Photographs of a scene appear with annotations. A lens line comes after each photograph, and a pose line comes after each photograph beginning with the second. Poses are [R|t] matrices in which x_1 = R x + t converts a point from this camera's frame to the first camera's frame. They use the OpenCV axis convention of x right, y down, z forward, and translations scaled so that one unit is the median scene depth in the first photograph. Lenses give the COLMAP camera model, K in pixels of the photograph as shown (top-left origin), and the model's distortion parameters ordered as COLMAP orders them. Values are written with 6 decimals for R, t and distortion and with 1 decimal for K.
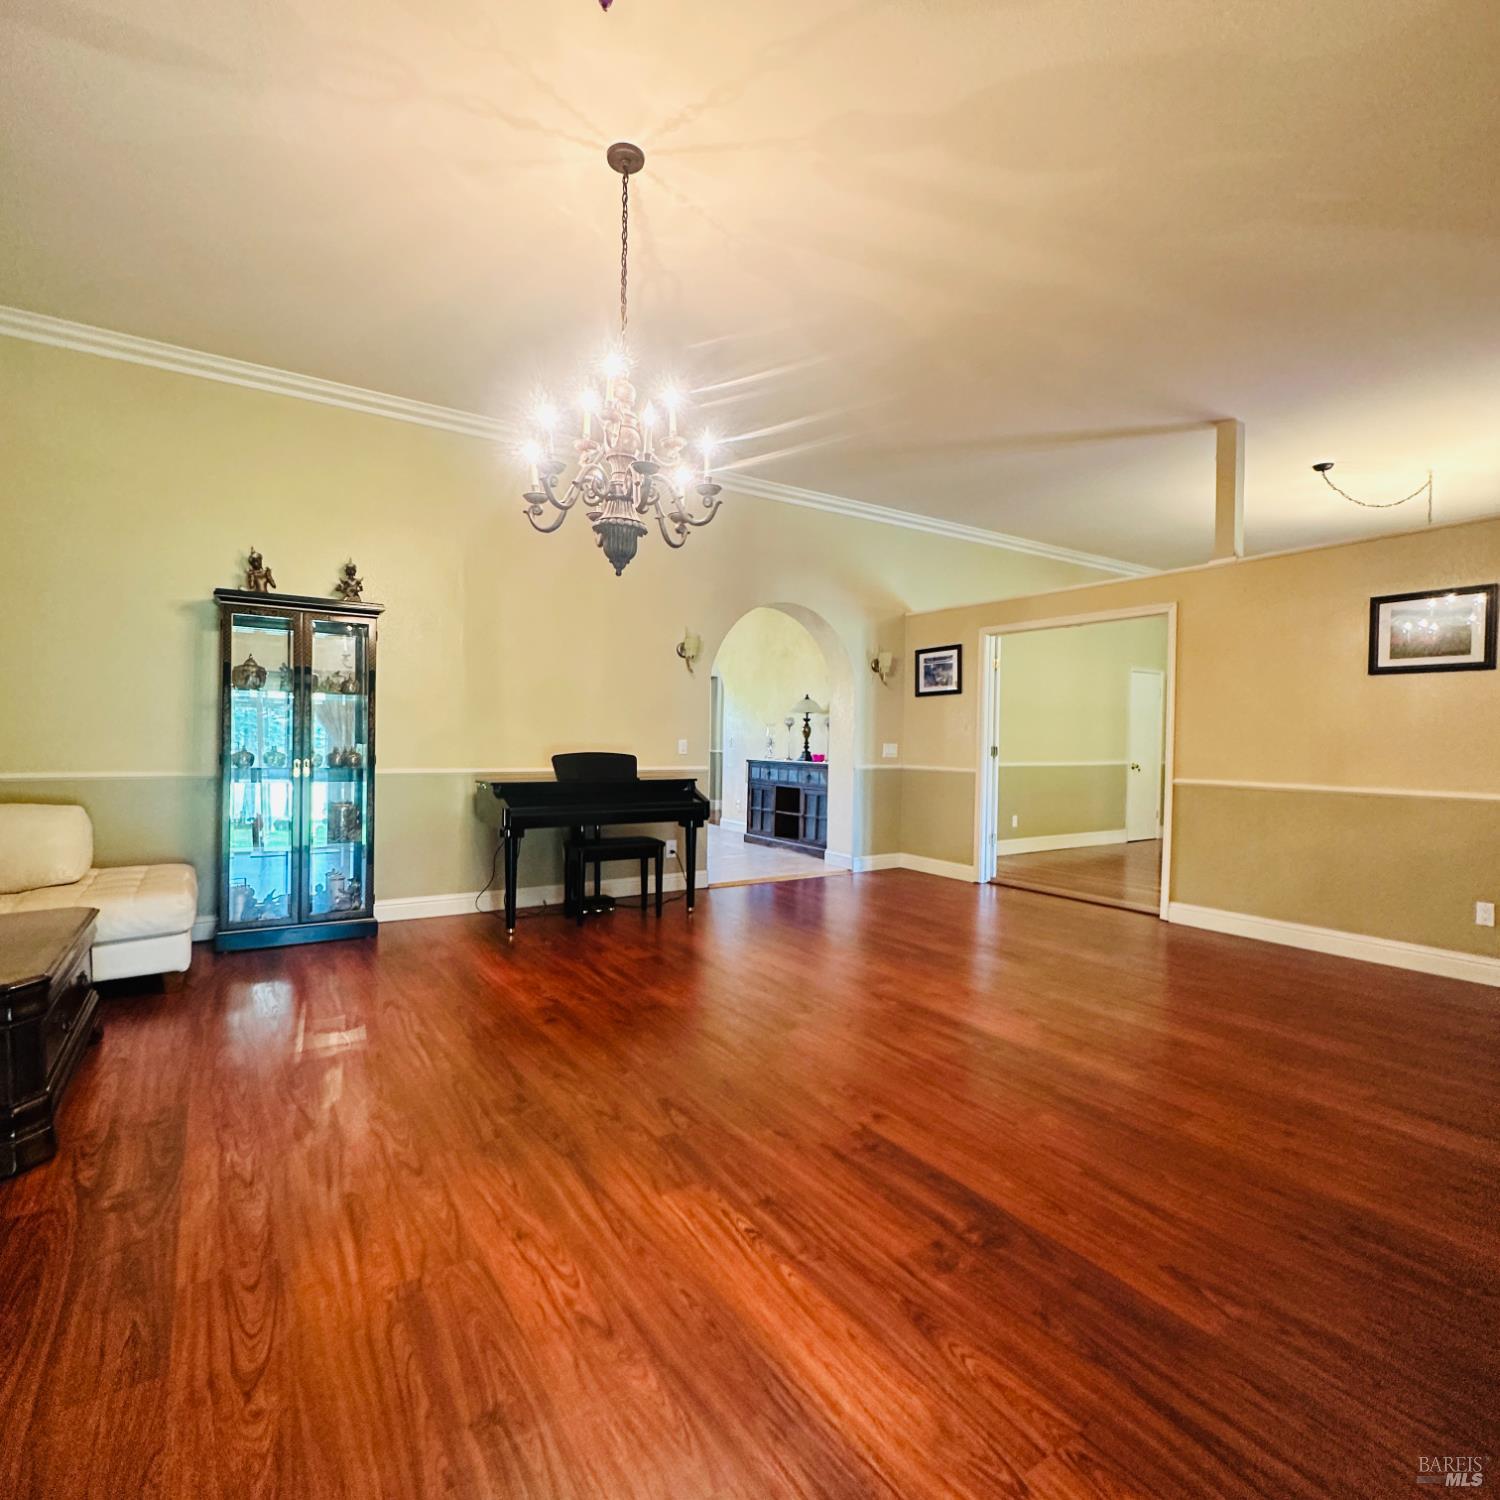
lens RADIAL K [[788.6, 0, 750.0], [0, 788.6, 750.0], [0, 0, 1]] dist [0.002074, 0.000834]
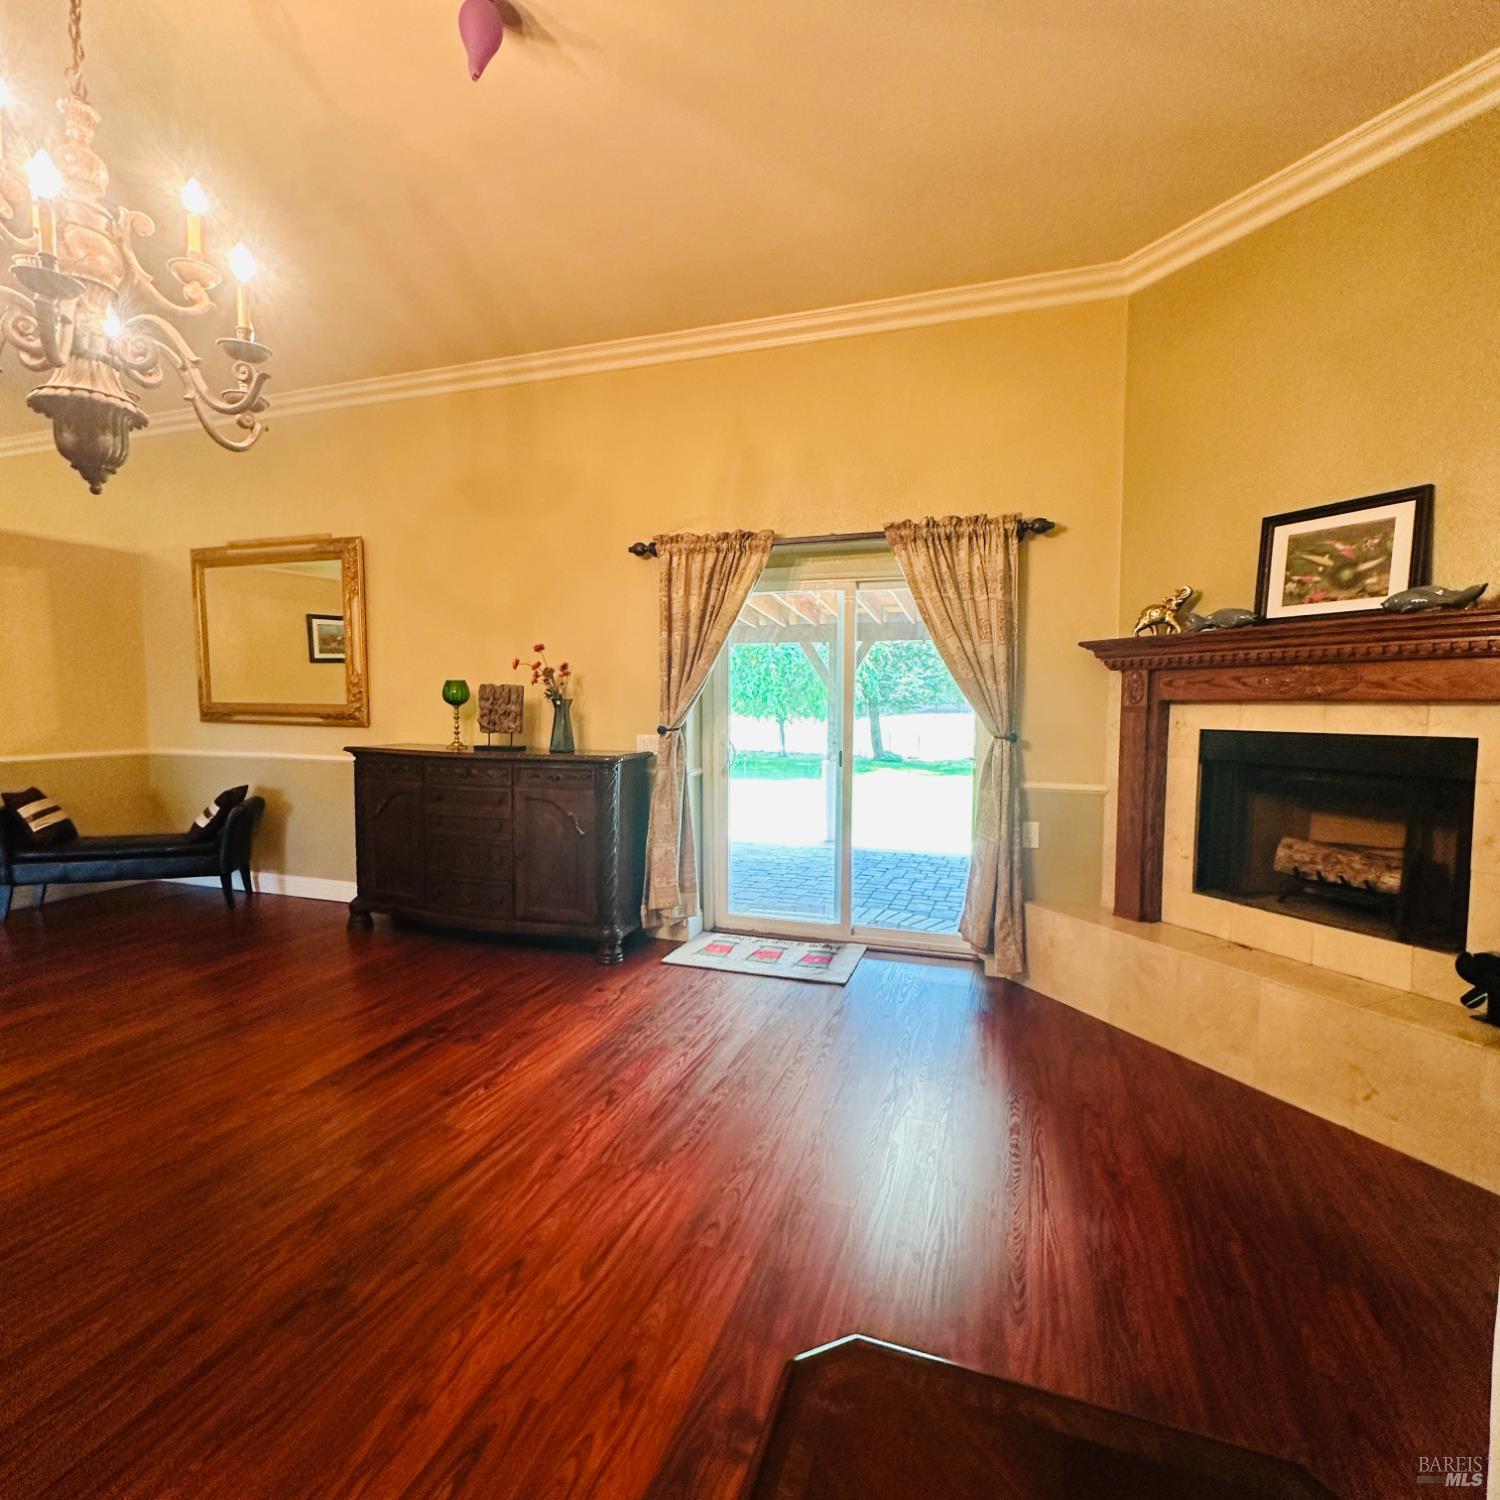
lens RADIAL K [[788.6, 0, 750.0], [0, 788.6, 750.0], [0, 0, 1]] dist [0.002074, 0.000834]
pose [[-0.602235, -0.068650, 0.795361, -1.366773], [-0.002180, 0.996433, 0.084354, -0.118206], [-0.798316, 0.049067, -0.600237, 1.433823]]
